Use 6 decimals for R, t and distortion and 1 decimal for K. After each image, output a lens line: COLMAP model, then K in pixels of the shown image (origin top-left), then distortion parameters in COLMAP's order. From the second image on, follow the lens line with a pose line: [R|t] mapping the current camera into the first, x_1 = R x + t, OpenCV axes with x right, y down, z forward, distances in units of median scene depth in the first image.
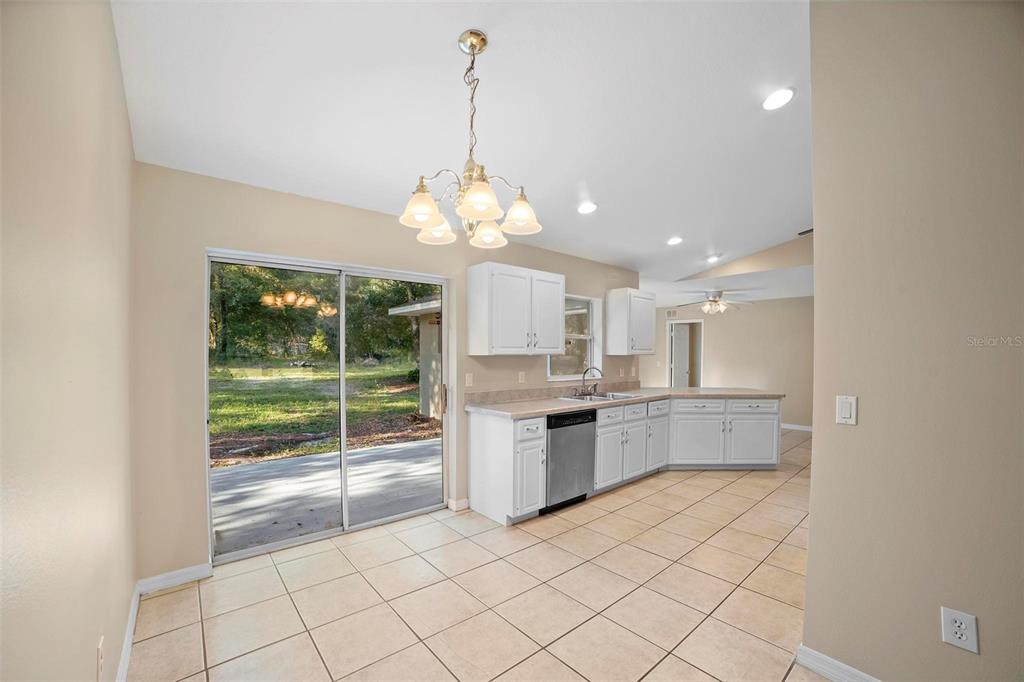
lens RADIAL K [[418.1, 0, 512.3], [0, 418.1, 355.3], [0, 0, 1]] dist [-0.108983, 0.039443]
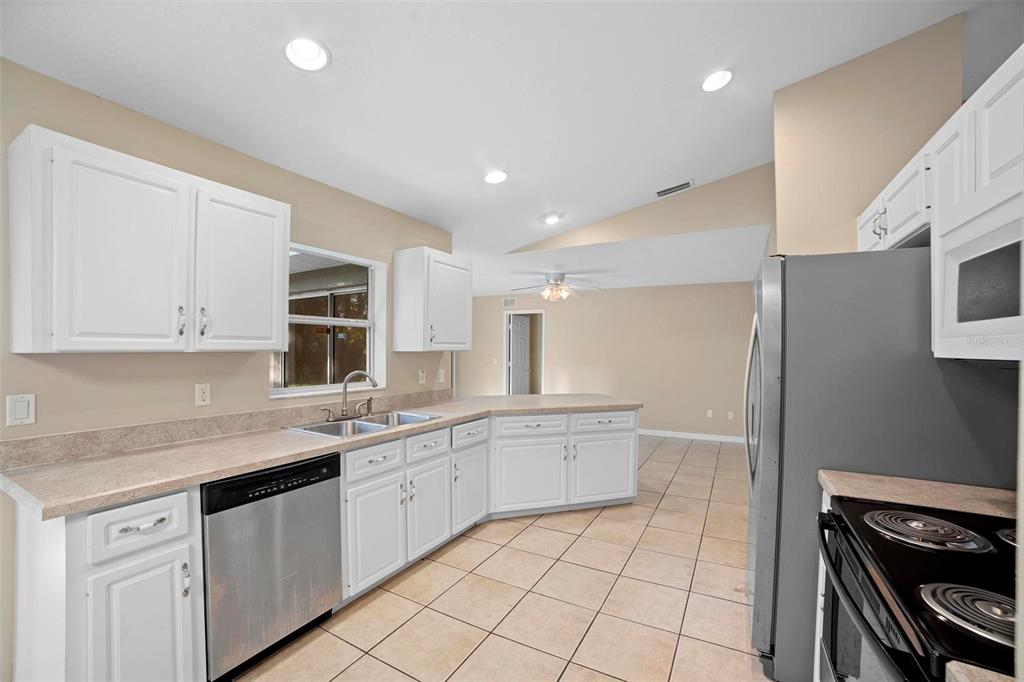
lens RADIAL K [[418.1, 0, 512.3], [0, 418.1, 355.3], [0, 0, 1]] dist [-0.108983, 0.039443]
pose [[0.940765, -0.007011, 0.338986, 0.192933], [0.004435, 0.999955, 0.008374, 0.000870], [-0.339030, -0.006374, 0.940754, 0.359515]]
